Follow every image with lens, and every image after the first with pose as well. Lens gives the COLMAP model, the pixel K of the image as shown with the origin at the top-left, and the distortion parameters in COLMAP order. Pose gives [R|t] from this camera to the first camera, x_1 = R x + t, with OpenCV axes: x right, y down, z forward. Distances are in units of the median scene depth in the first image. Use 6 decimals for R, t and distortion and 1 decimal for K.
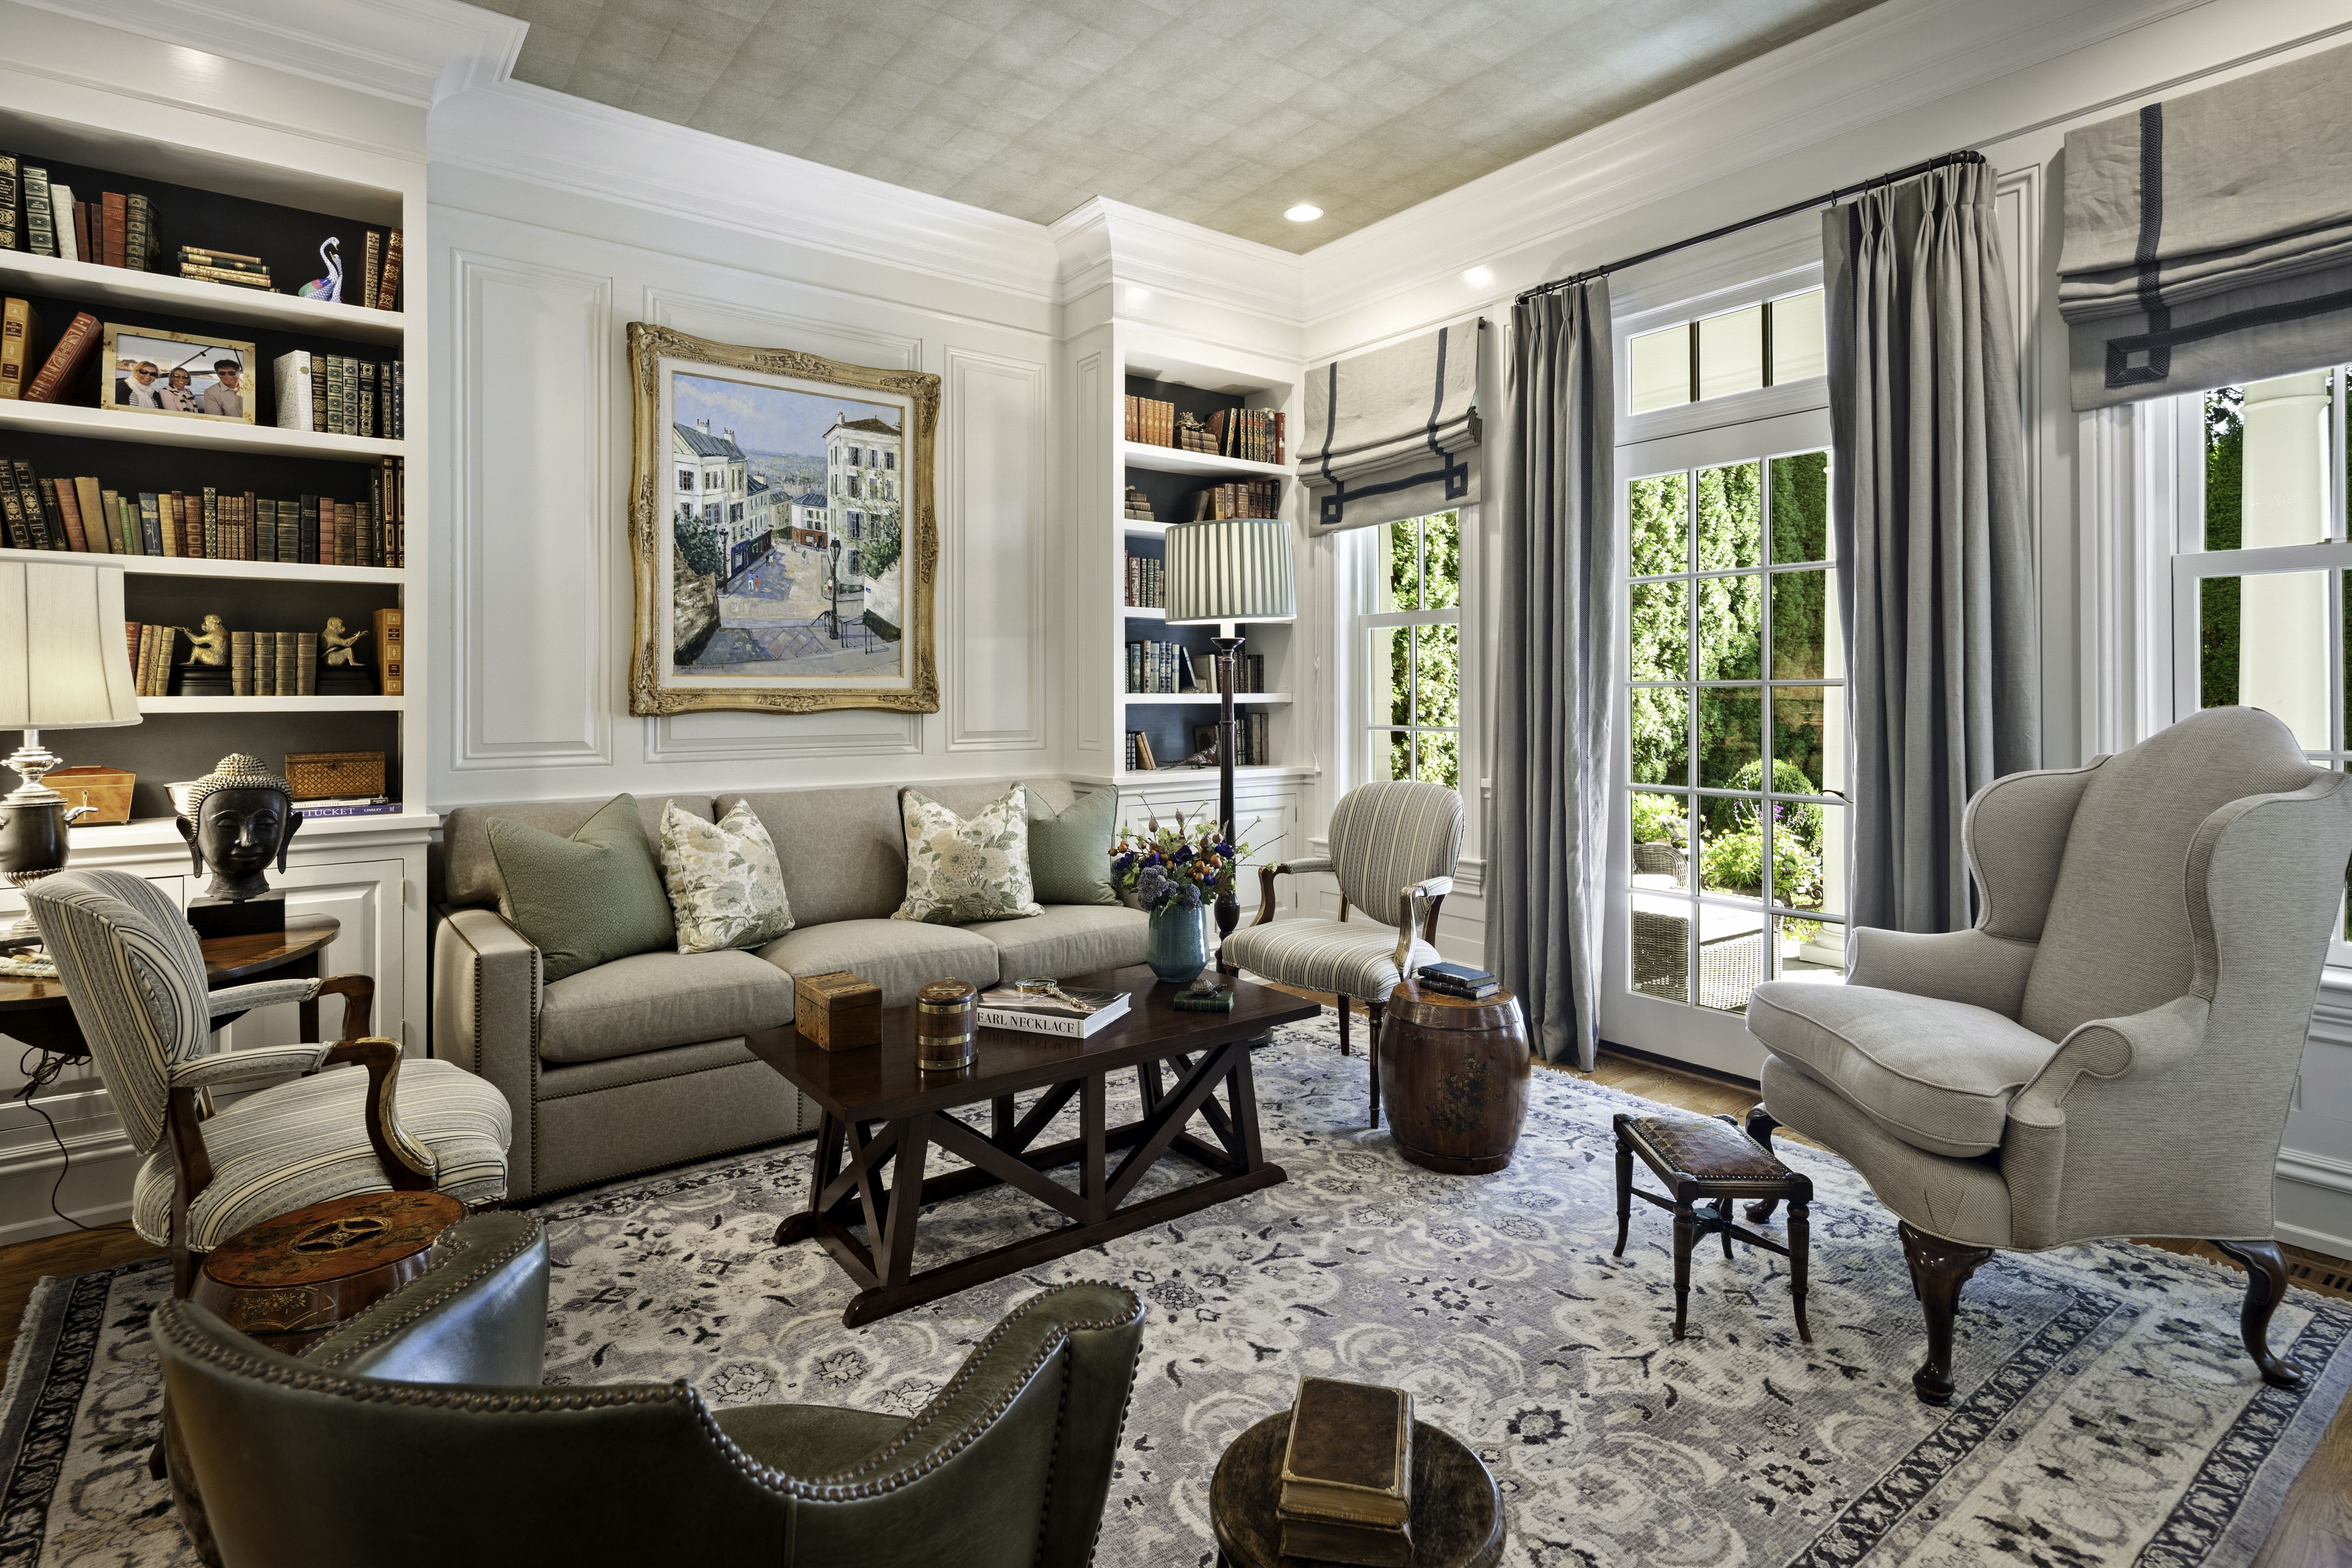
lens RADIAL K [[1188.0, 0, 1163.9], [0, 1188.0, 680.6], [0, 0, 1]] dist [0.002662, 0.000103]
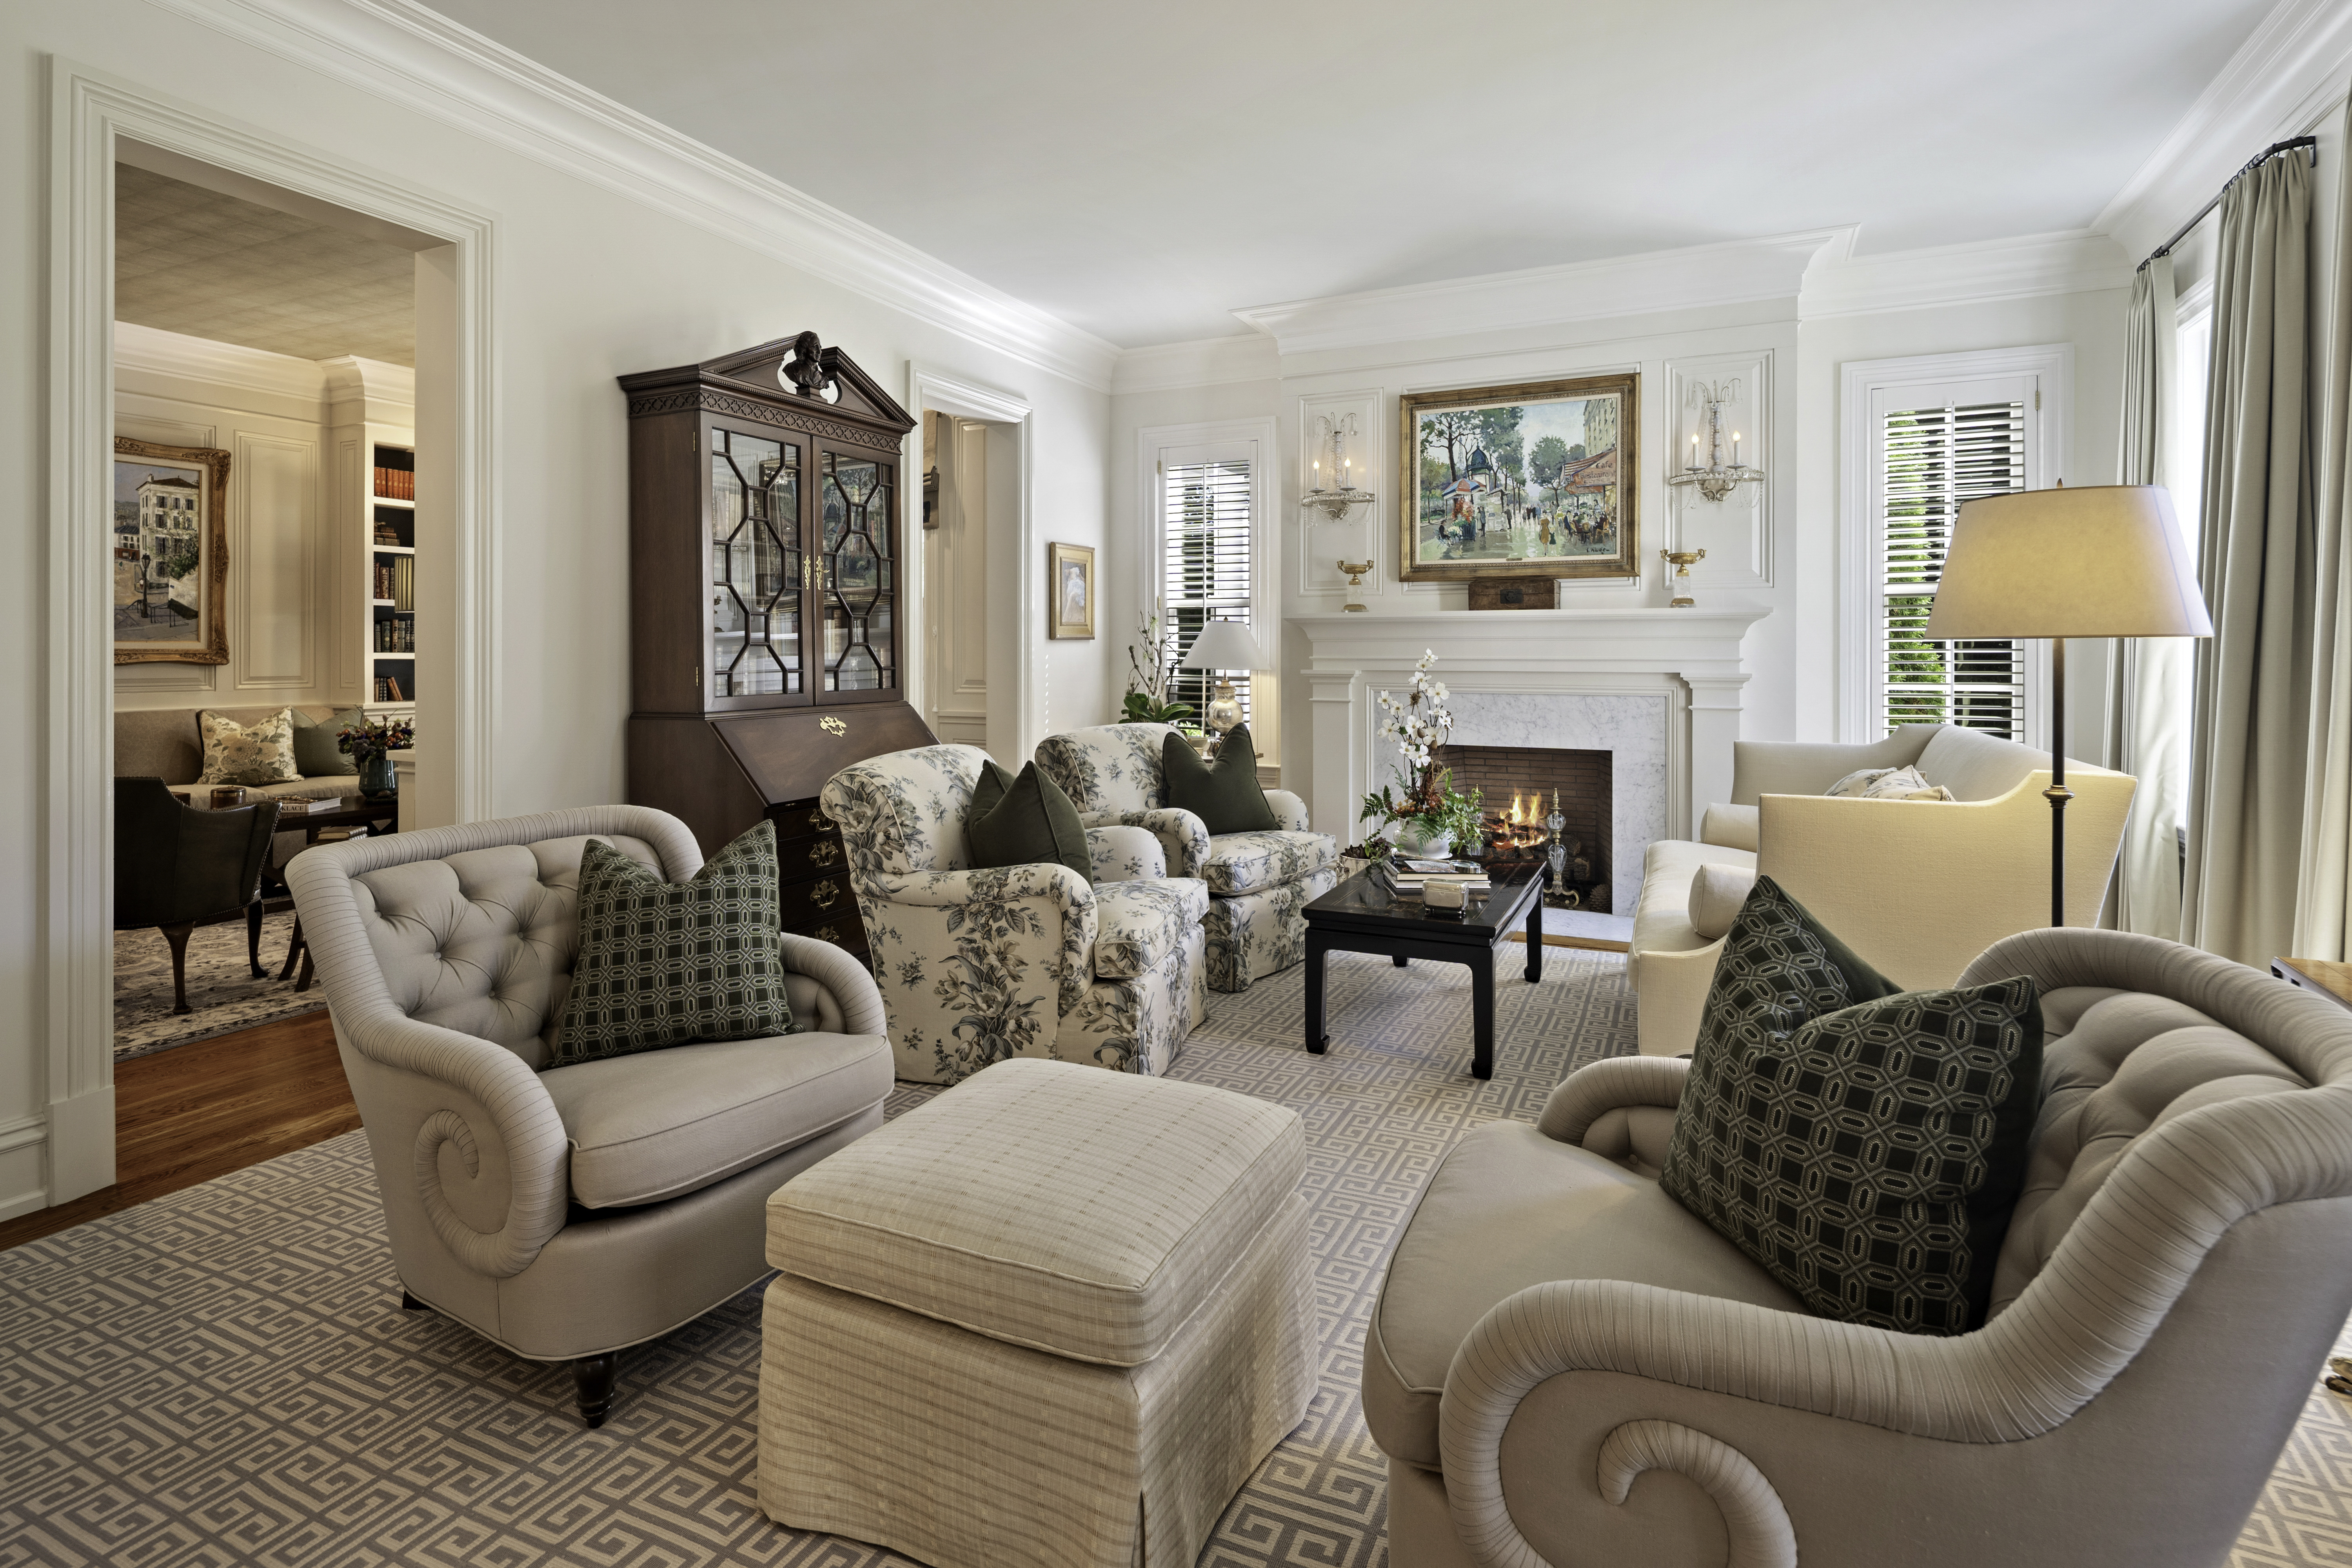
lens RADIAL K [[1172.0, 0, 1172.1], [0, 1172.0, 650.6], [0, 0, 1]] dist [0.001822, 0.000000]
pose [[0.885413, 0.004681, 0.464782, 0.202800], [-0.007995, 0.999955, 0.005159, -0.009740], [-0.464737, -0.008284, 0.885410, -0.996247]]
